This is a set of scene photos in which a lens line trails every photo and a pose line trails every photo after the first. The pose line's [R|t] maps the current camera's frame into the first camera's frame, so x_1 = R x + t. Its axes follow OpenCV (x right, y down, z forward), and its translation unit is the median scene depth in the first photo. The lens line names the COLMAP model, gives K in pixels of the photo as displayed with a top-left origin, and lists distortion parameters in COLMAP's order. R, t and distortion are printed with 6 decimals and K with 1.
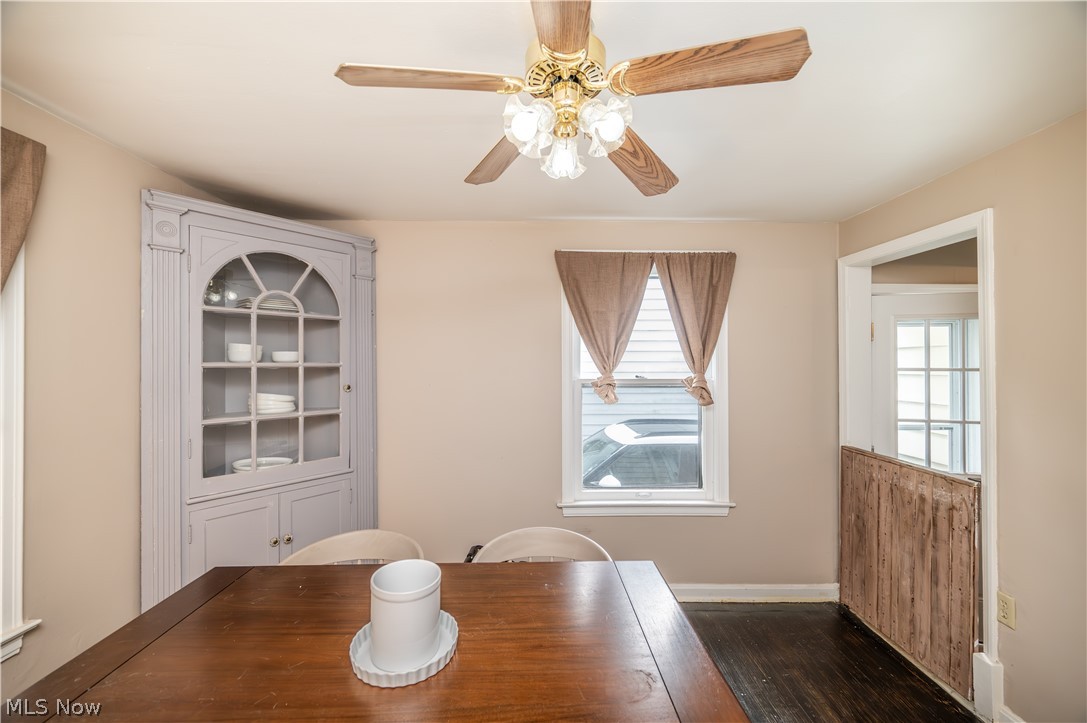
lens RADIAL K [[427.5, 0, 543.1], [0, 427.5, 361.0], [0, 0, 1]] dist [-0.003753, -0.000218]
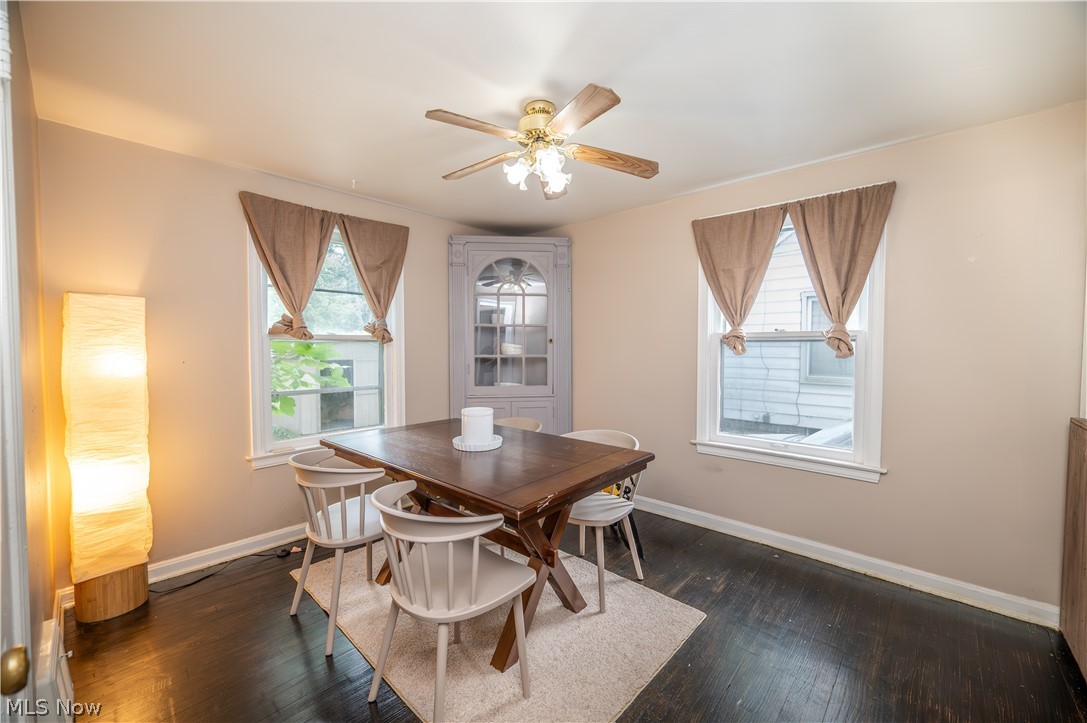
lens RADIAL K [[427.5, 0, 538.7], [0, 427.5, 359.7], [0, 0, 1]] dist [-0.003753, -0.000218]
pose [[0.728773, 0.022733, -0.684378, 0.530176], [0.002634, 0.999348, 0.036001, 0.073031], [0.684750, -0.028039, 0.728238, -0.129799]]
